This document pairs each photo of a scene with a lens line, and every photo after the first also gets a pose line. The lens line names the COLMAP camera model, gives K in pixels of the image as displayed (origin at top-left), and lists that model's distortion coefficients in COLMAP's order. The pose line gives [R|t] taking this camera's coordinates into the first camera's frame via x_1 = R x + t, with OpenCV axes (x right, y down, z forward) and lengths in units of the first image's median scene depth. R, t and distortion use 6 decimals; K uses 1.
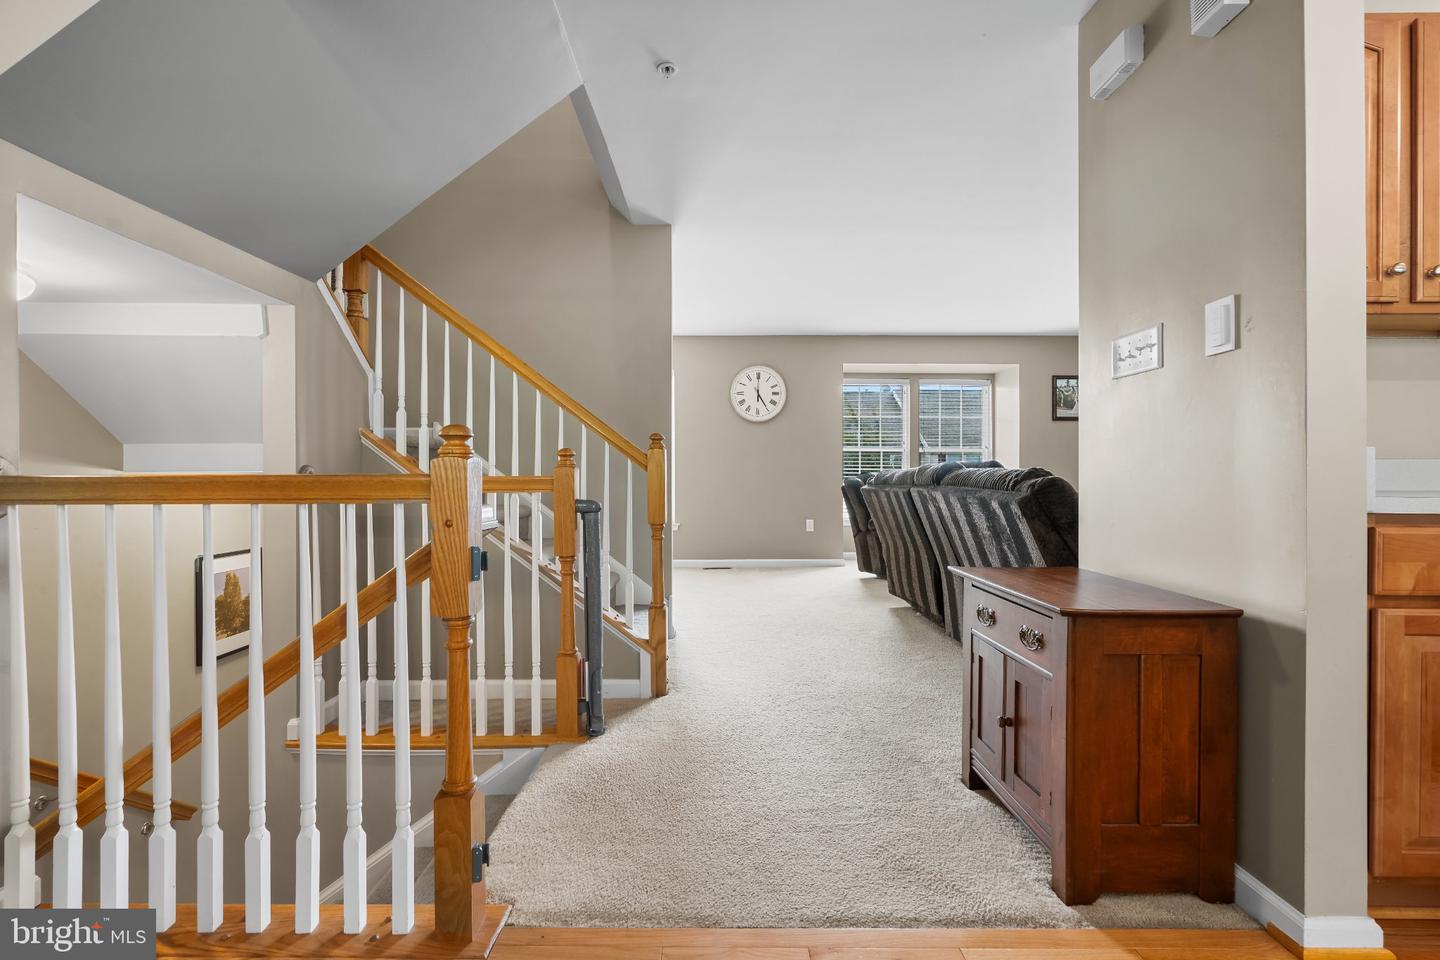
lens RADIAL K [[648.8, 0, 718.8], [0, 648.8, 477.2], [0, 0, 1]] dist [-0.012488, 0.004605]
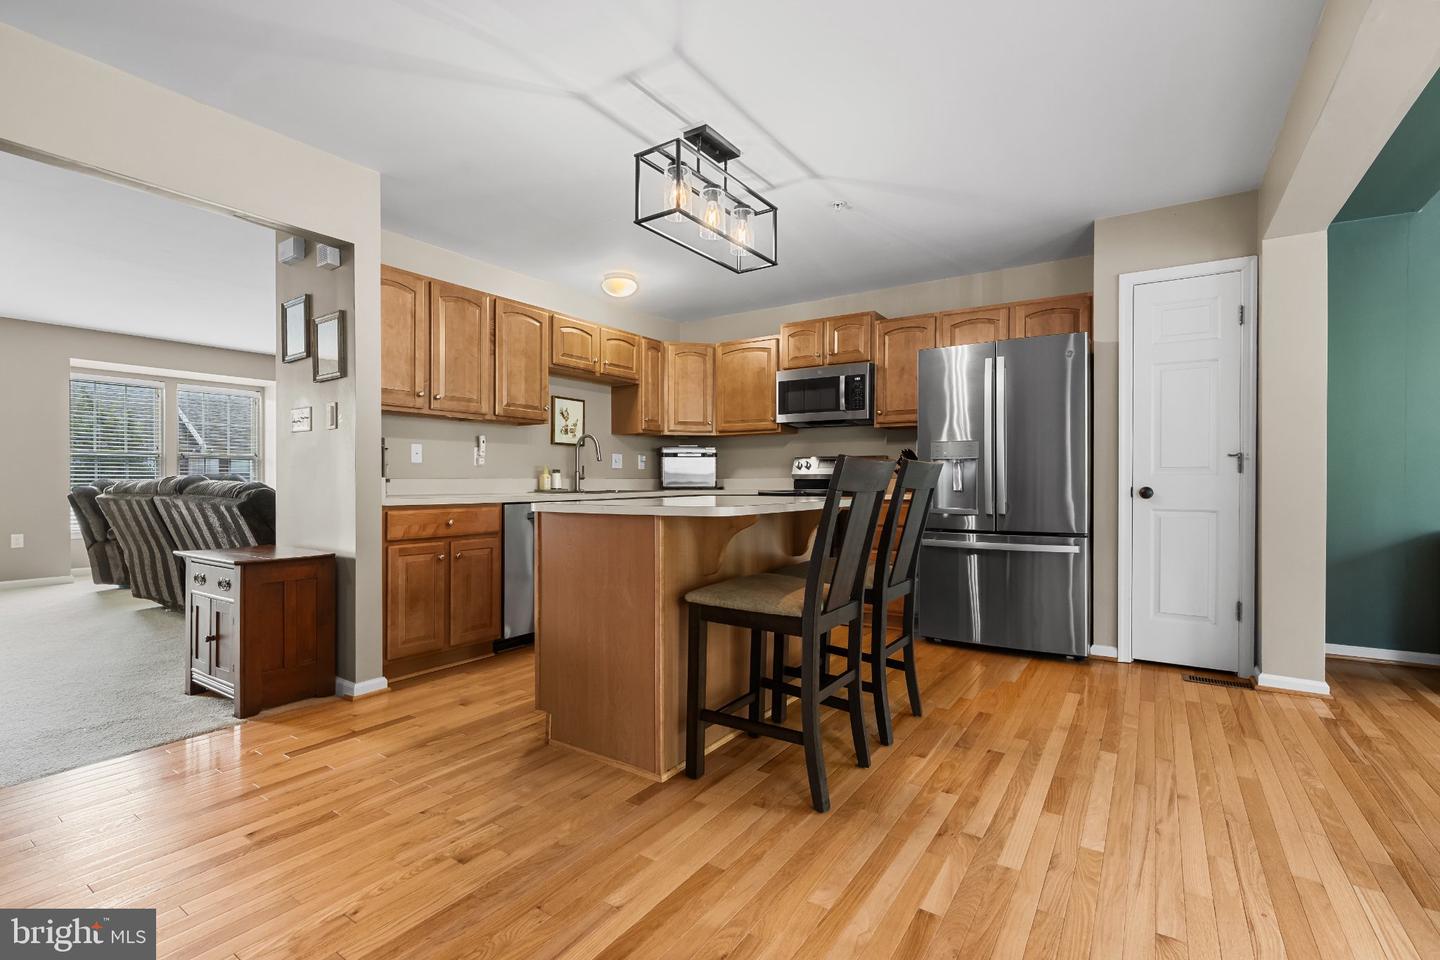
lens RADIAL K [[648.8, 0, 718.1], [0, 648.8, 480.6], [0, 0, 1]] dist [-0.012488, 0.004605]
pose [[0.556818, -0.003443, 0.830627, -0.123404], [0.000808, 0.999993, 0.003603, -0.019725], [-0.830634, -0.001336, 0.556817, -0.605405]]
